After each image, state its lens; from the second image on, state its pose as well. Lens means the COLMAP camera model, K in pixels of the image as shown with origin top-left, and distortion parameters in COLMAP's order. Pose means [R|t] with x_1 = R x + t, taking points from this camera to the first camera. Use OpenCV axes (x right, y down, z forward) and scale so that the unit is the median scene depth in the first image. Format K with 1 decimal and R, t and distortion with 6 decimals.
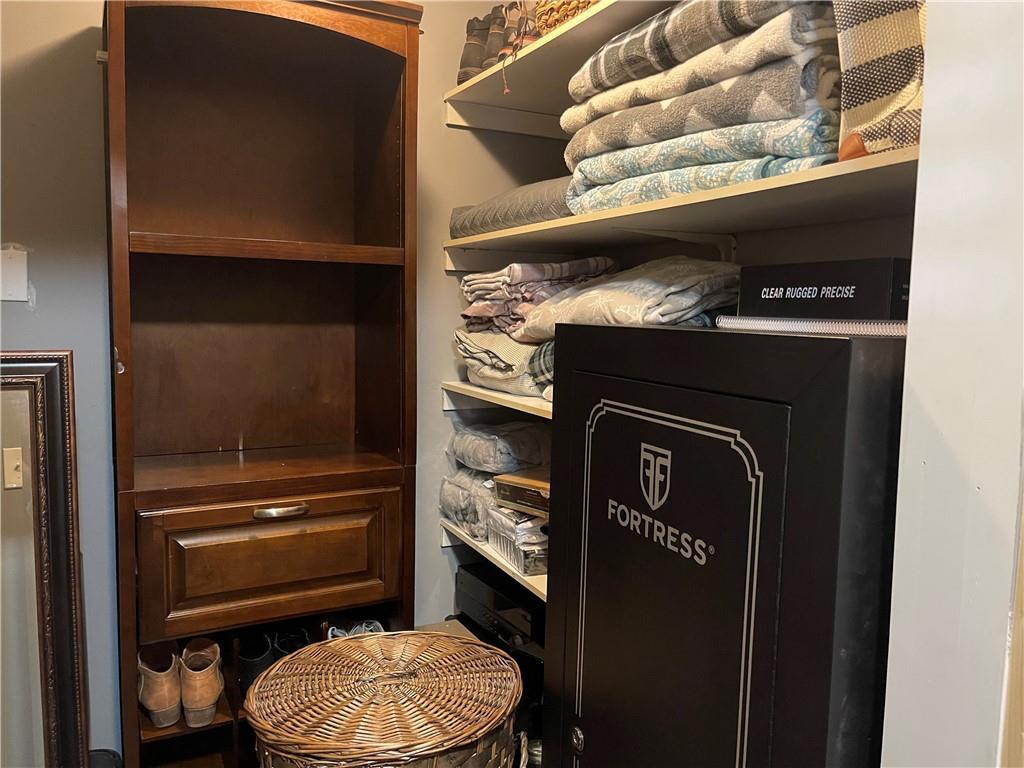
lens RADIAL K [[782.0, 0, 510.1], [0, 782.0, 380.5], [0, 0, 1]] dist [0.051056, -0.064680]
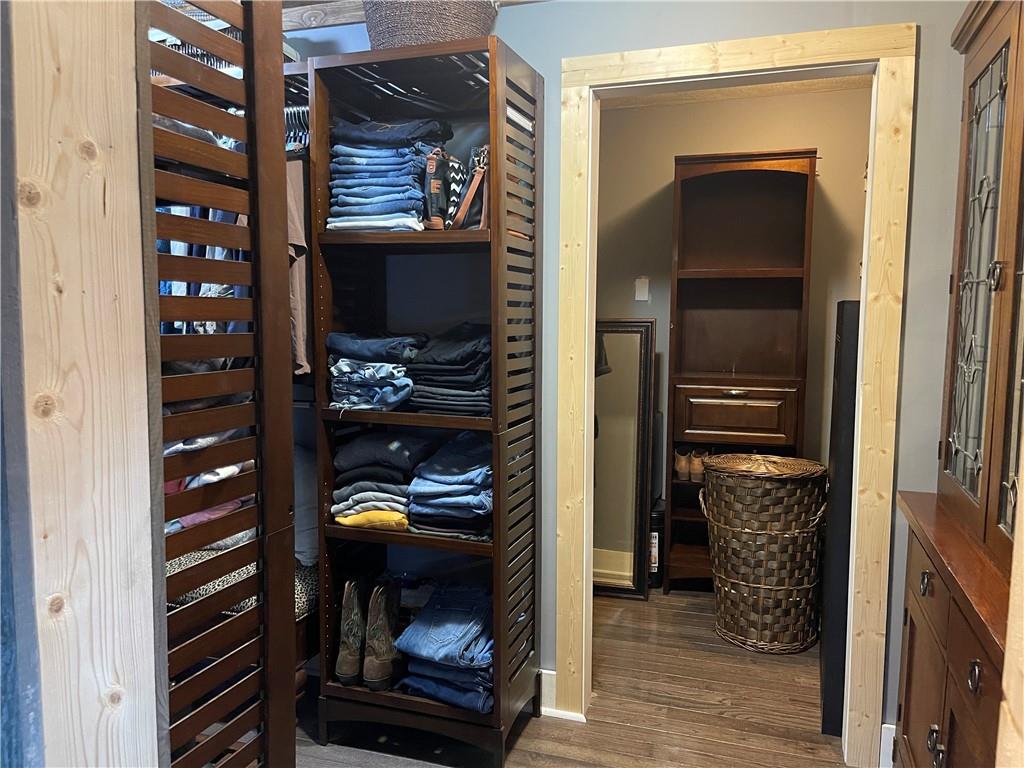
lens RADIAL K [[782.0, 0, 512.7], [0, 782.0, 383.0], [0, 0, 1]] dist [0.051056, -0.064680]
pose [[0.696496, 0.046239, -0.716069, 0.838710], [-0.055209, 0.998417, 0.010771, 0.148851], [0.715433, 0.032032, 0.697946, -0.965209]]
